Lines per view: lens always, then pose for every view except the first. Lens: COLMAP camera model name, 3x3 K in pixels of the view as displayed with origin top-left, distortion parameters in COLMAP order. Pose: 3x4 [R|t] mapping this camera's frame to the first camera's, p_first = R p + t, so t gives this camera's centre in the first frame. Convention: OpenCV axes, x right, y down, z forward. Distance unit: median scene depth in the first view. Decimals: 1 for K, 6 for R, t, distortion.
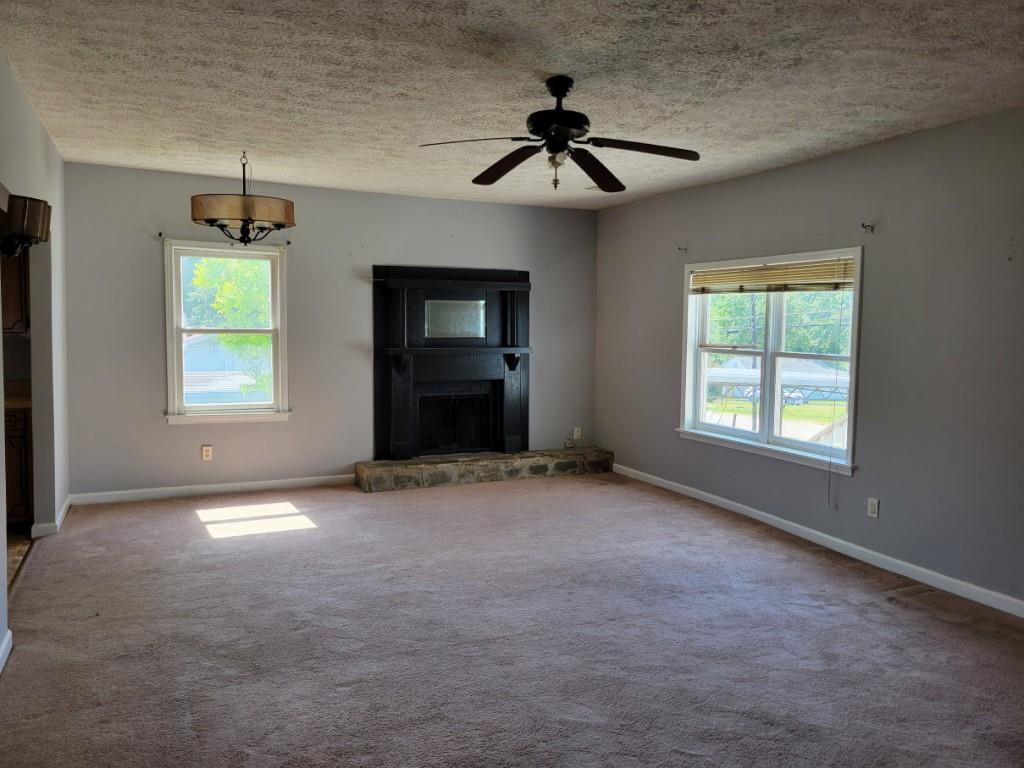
lens RADIAL K [[765.4, 0, 512.0], [0, 765.4, 384.0], [0, 0, 1]] dist [0.003874, 0.001890]
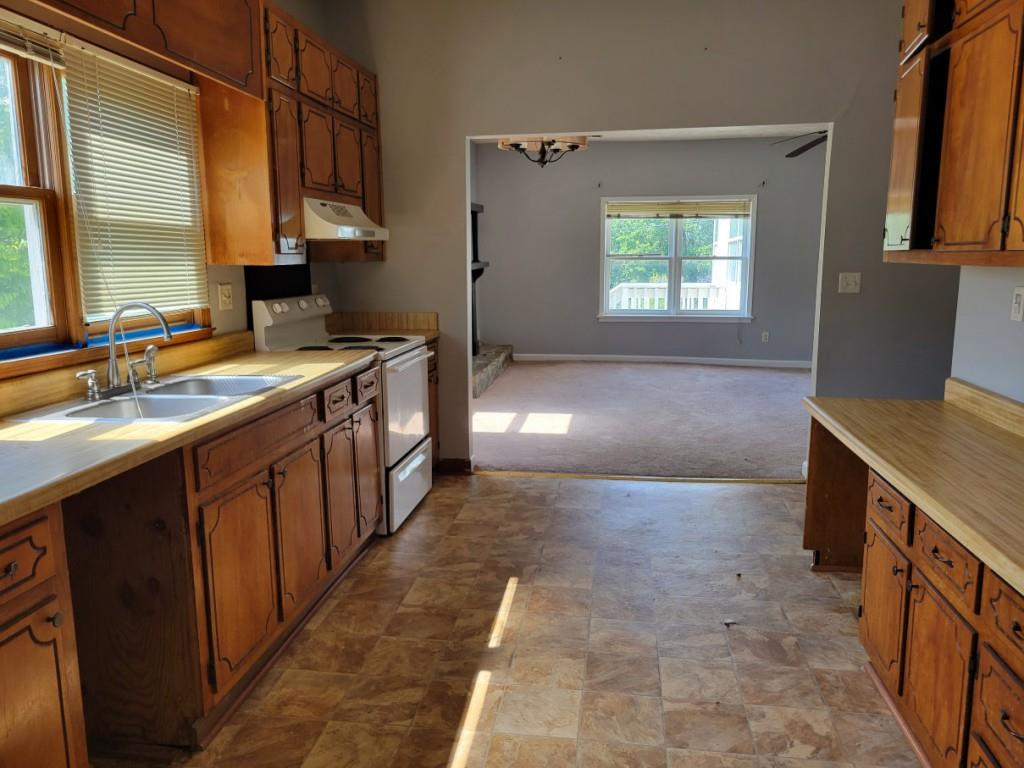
lens RADIAL K [[765.4, 0, 512.0], [0, 765.4, 384.0], [0, 0, 1]] dist [0.003874, 0.001890]
pose [[0.557351, -0.154885, 0.815702, -1.218677], [0.078981, 0.987881, 0.133612, -0.020824], [-0.826512, -0.010044, 0.562830, 0.394884]]
